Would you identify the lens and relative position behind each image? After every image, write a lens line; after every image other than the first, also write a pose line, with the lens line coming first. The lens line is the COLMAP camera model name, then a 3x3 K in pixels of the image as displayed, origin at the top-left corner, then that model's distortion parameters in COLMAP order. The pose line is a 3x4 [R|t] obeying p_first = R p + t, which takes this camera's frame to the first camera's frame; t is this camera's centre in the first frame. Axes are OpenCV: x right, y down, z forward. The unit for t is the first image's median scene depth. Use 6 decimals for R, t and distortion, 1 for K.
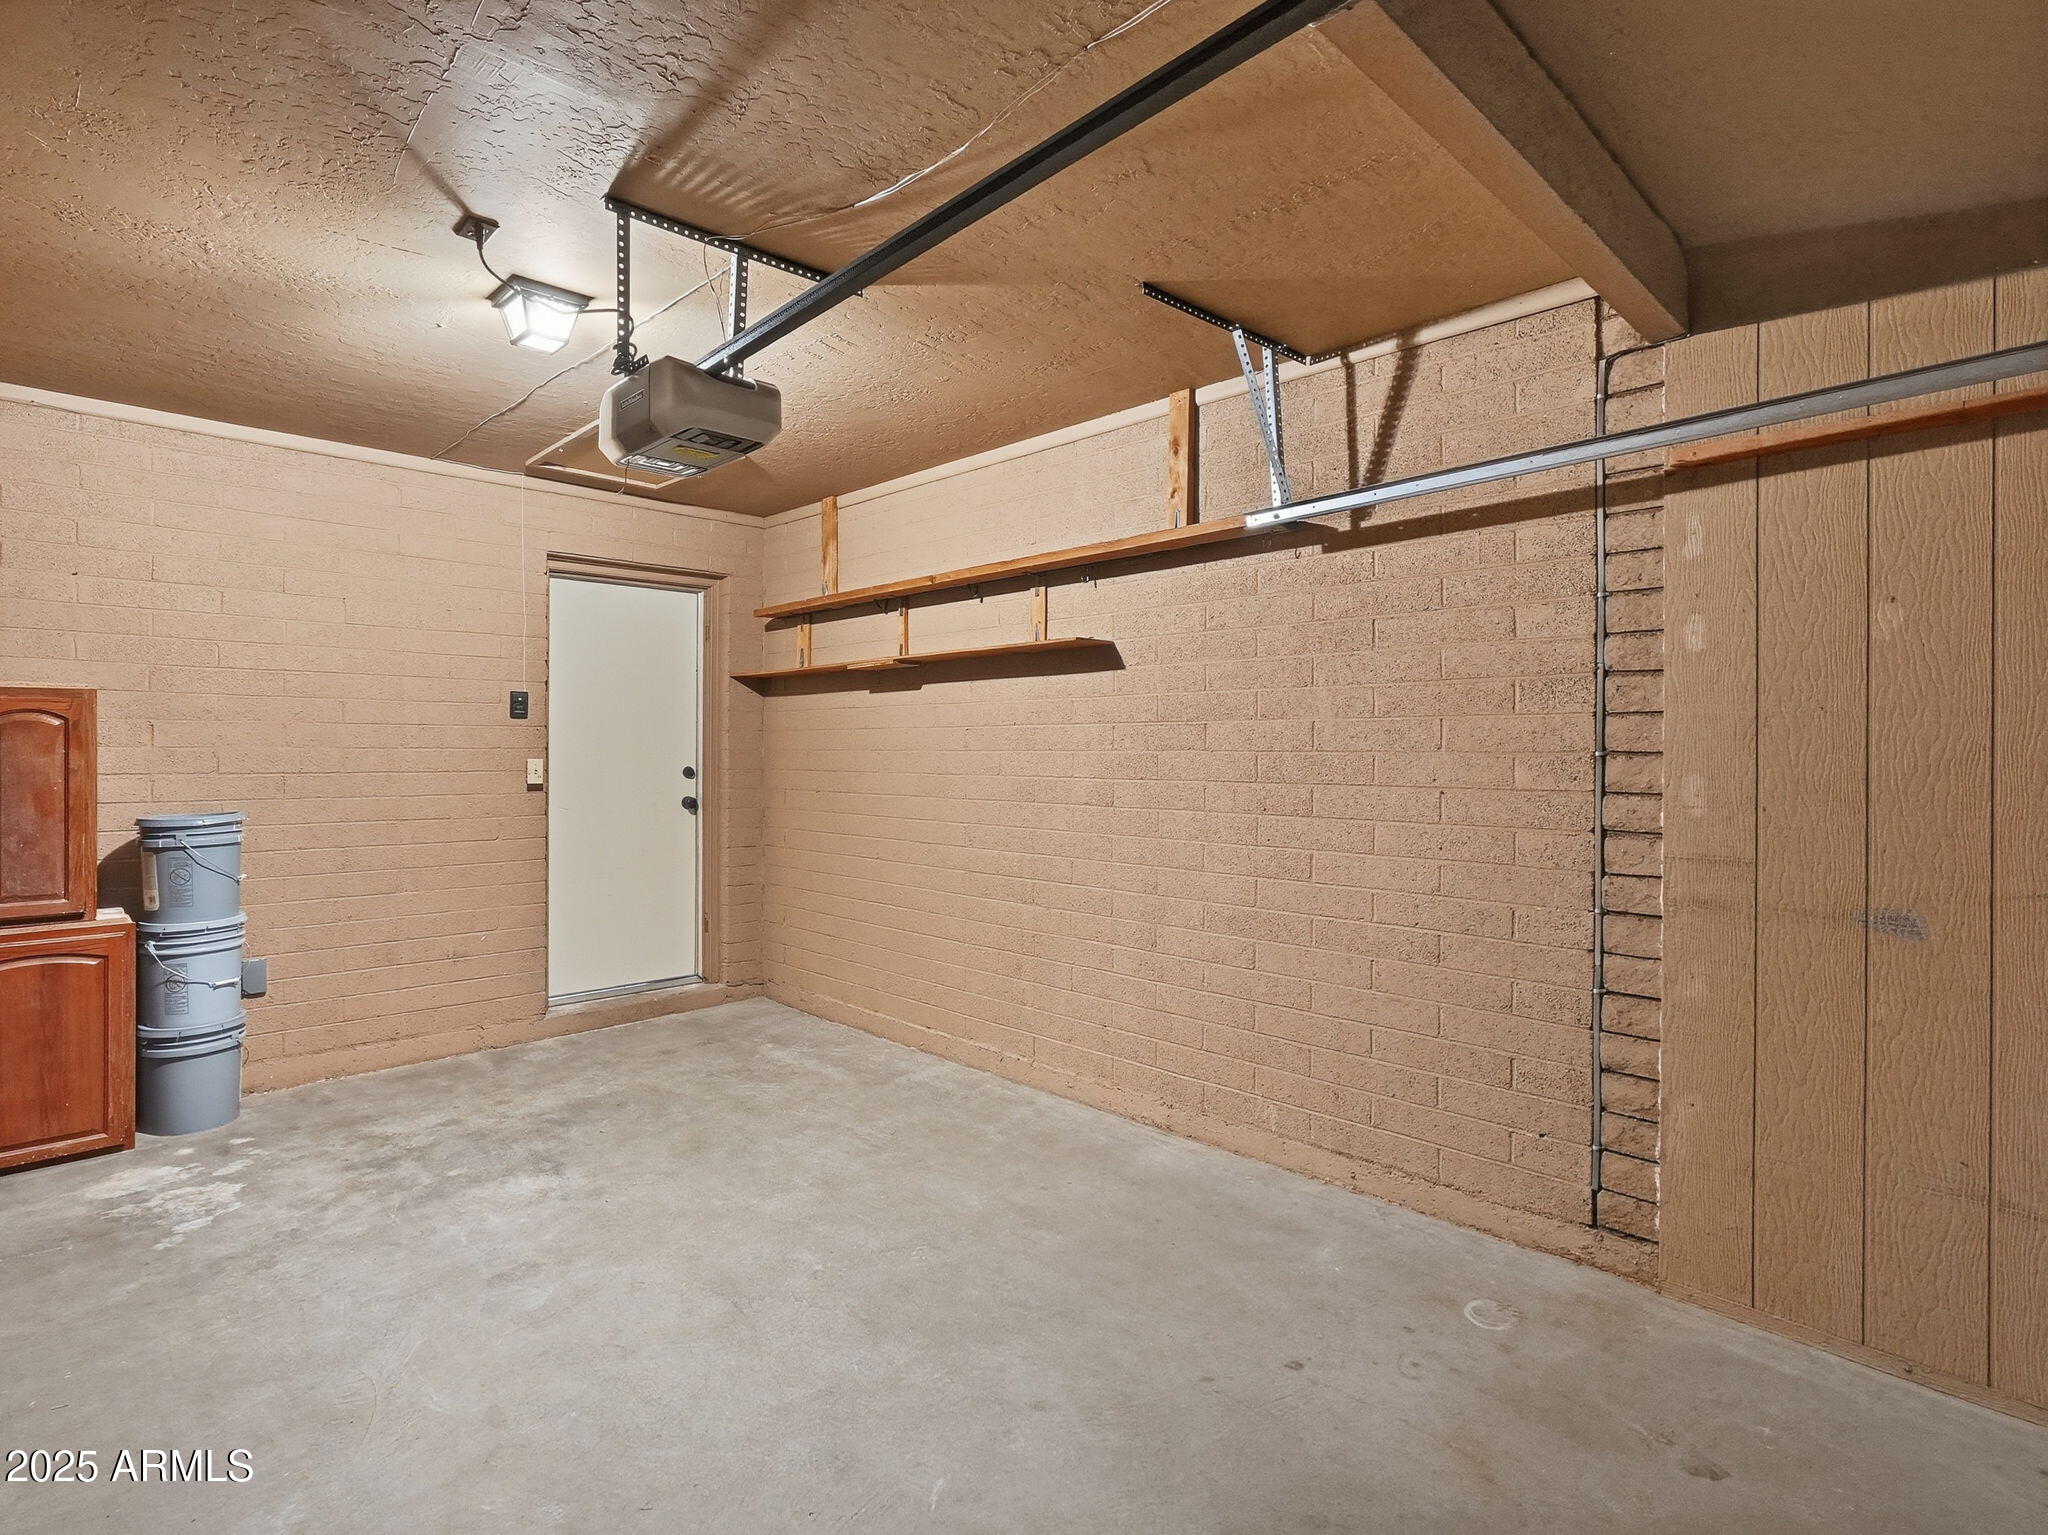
lens RADIAL K [[1020.2, 0, 1016.2], [0, 1020.2, 757.6], [0, 0, 1]] dist [-0.006277, 0.000726]
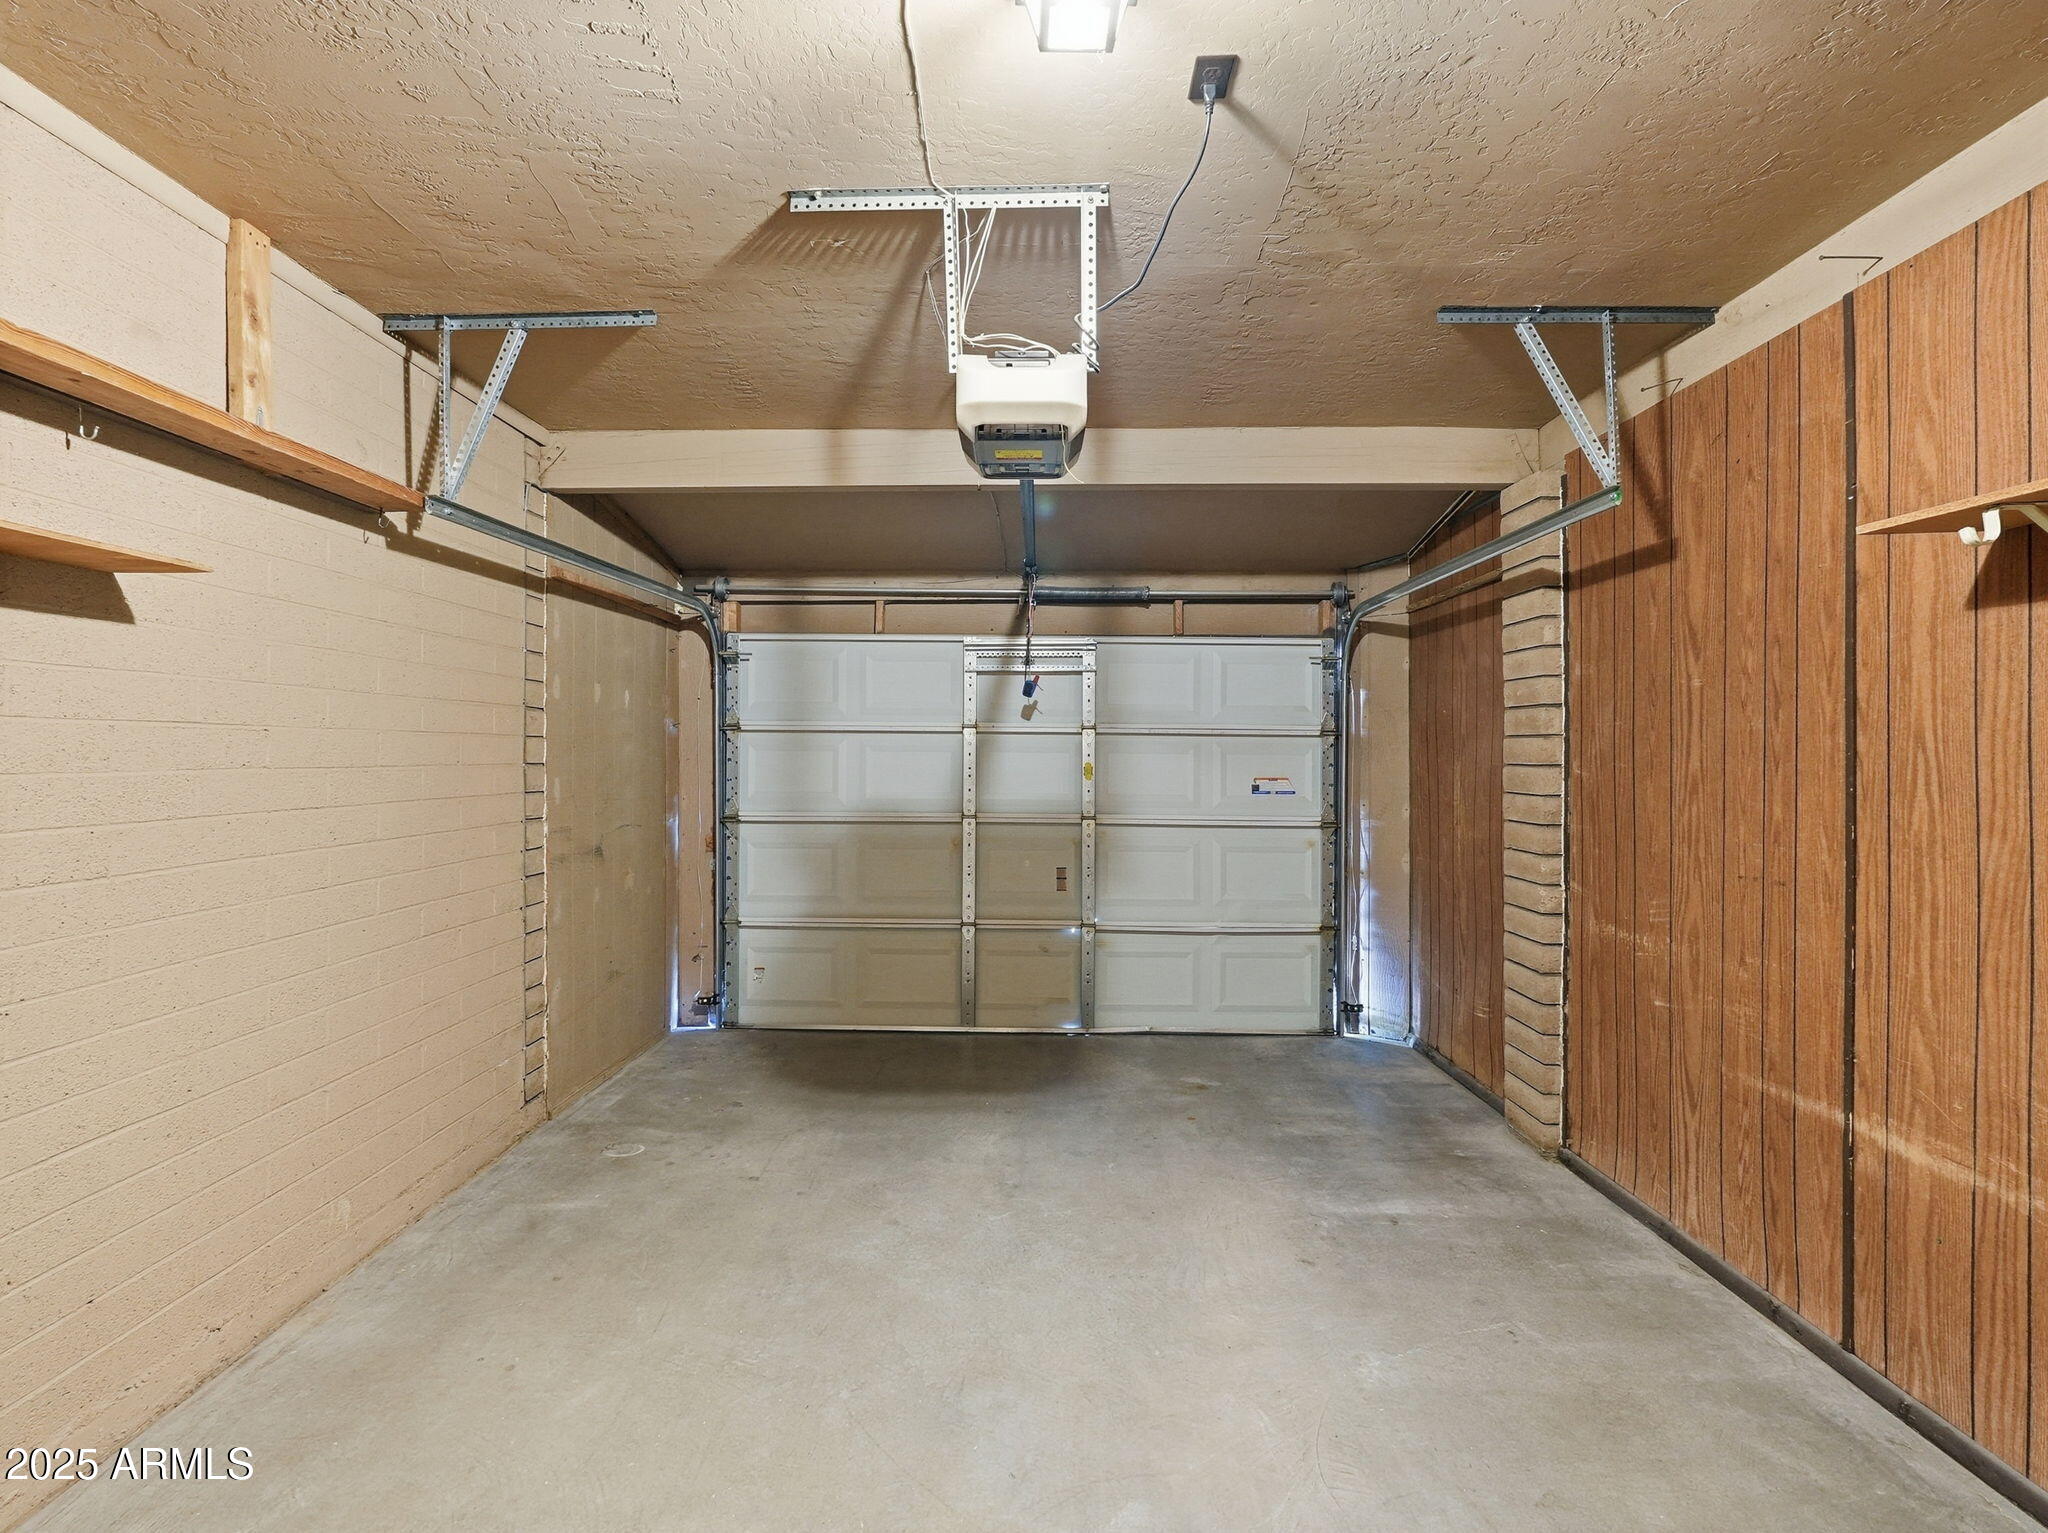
lens RADIAL K [[1020.2, 0, 1016.2], [0, 1020.2, 756.6], [0, 0, 1]] dist [-0.006277, 0.000726]
pose [[-0.704212, -0.011498, 0.709897, -0.891732], [-0.006537, 0.999931, 0.009711, -0.033609], [-0.709960, 0.002198, -0.704239, 1.504631]]
